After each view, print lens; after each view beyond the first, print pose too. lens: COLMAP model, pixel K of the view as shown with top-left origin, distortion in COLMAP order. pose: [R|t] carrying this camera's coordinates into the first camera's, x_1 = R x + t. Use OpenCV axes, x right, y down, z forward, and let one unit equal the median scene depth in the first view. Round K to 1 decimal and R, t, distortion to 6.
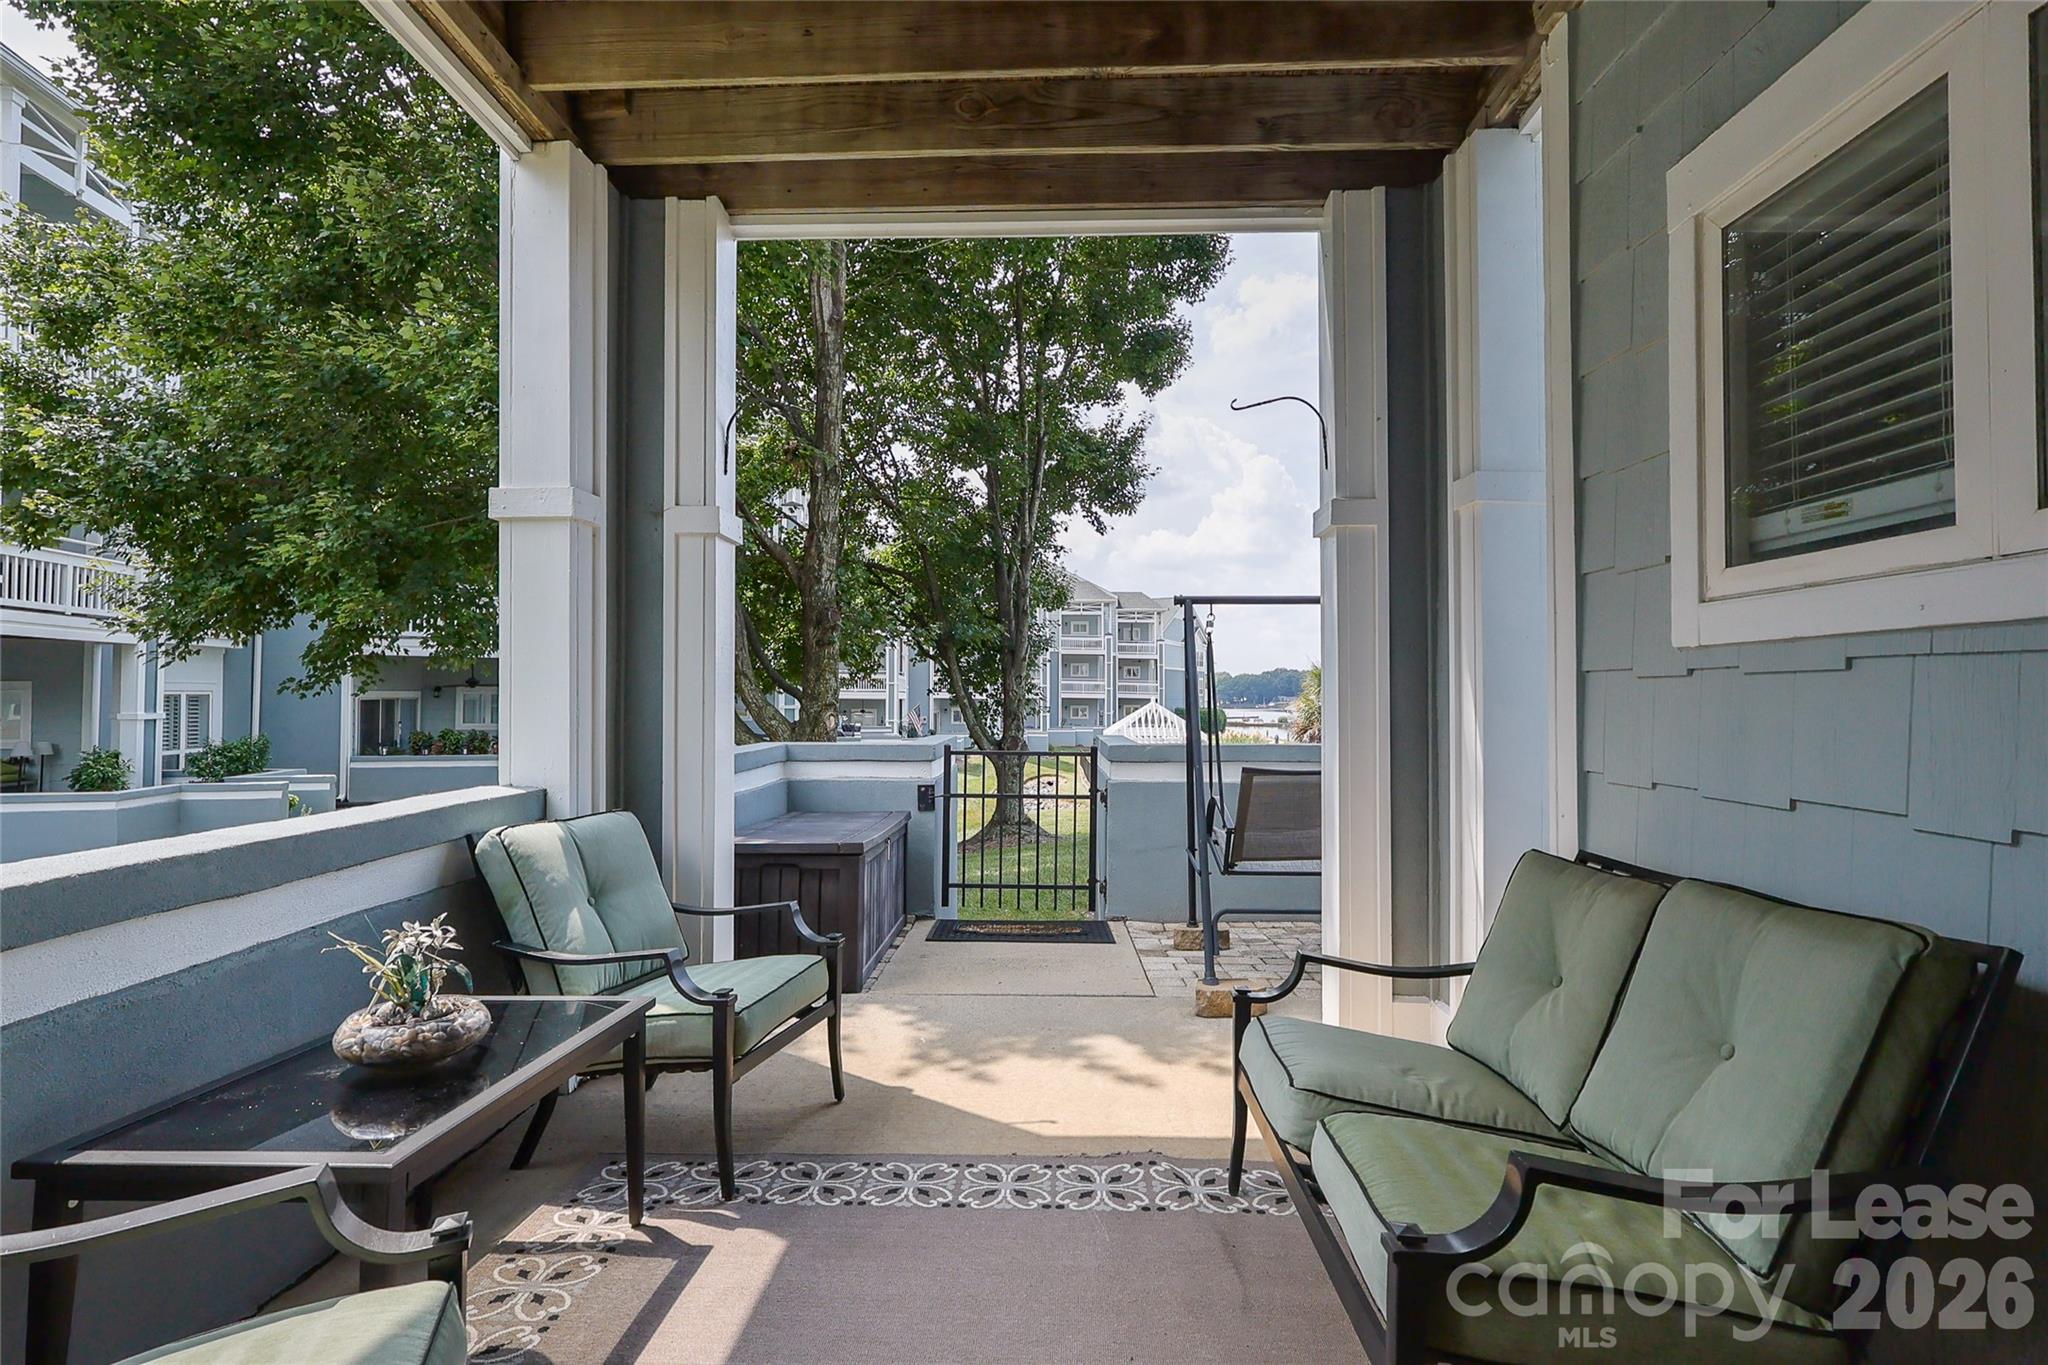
lens RADIAL K [[942.7, 0, 1020.9], [0, 942.7, 679.2], [0, 0, 1]] dist [-0.001525, 0.001416]
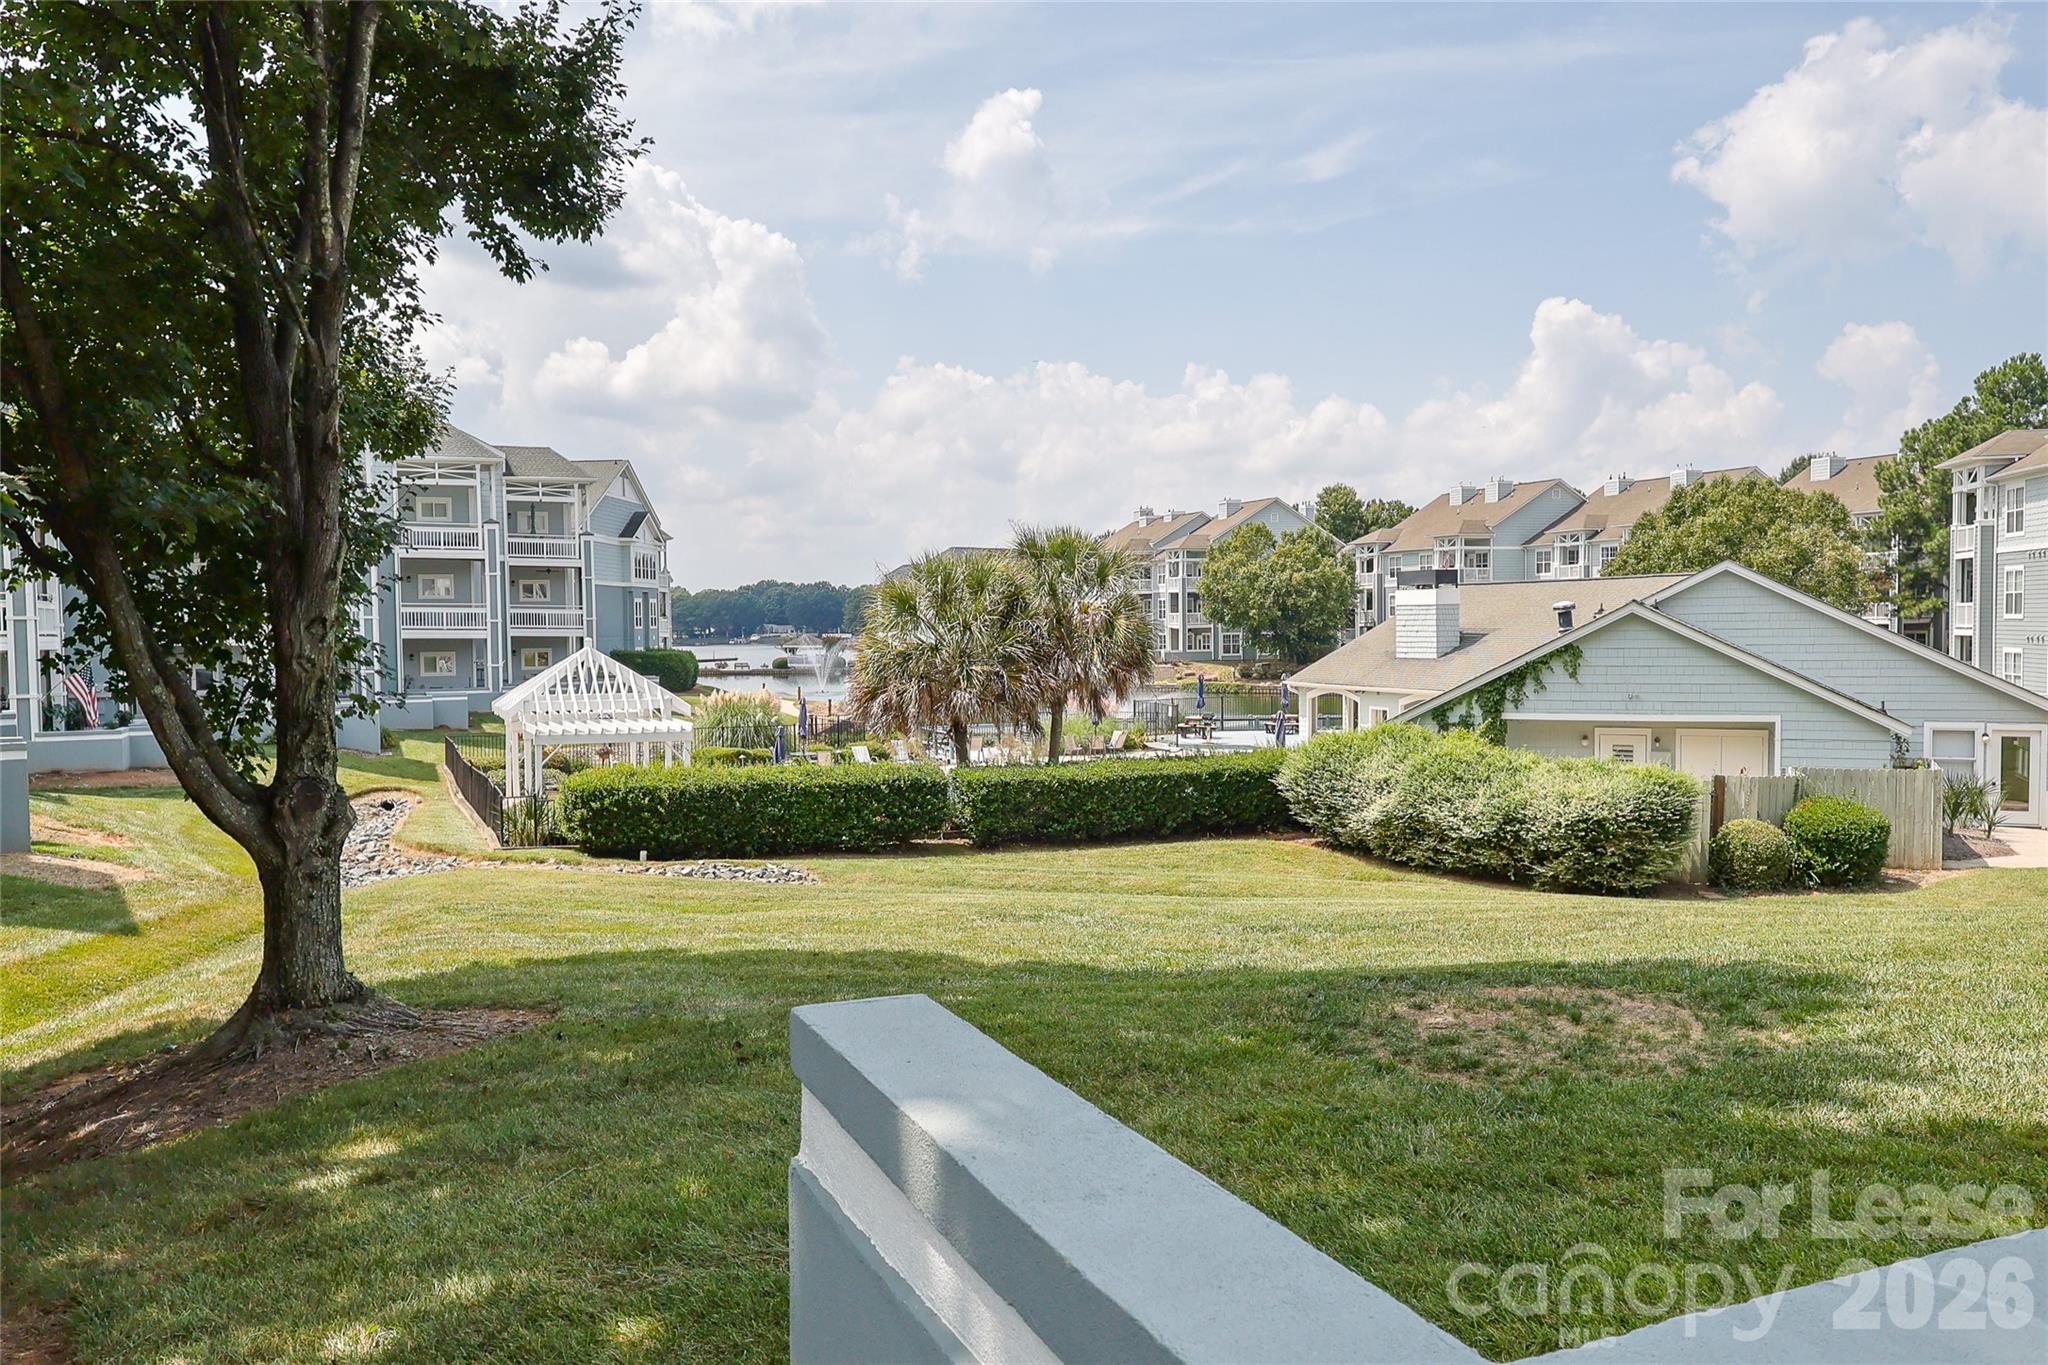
lens RADIAL K [[1510.4, 0, 1021.9], [0, 1510.4, 690.1], [0, 0, 1]] dist [0.005611, 0.002185]
pose [[0.906707, -0.032673, 0.420494, -0.001719], [0.007197, 0.998048, 0.062029, -0.009347], [-0.421700, -0.053216, 0.905172, 0.274359]]
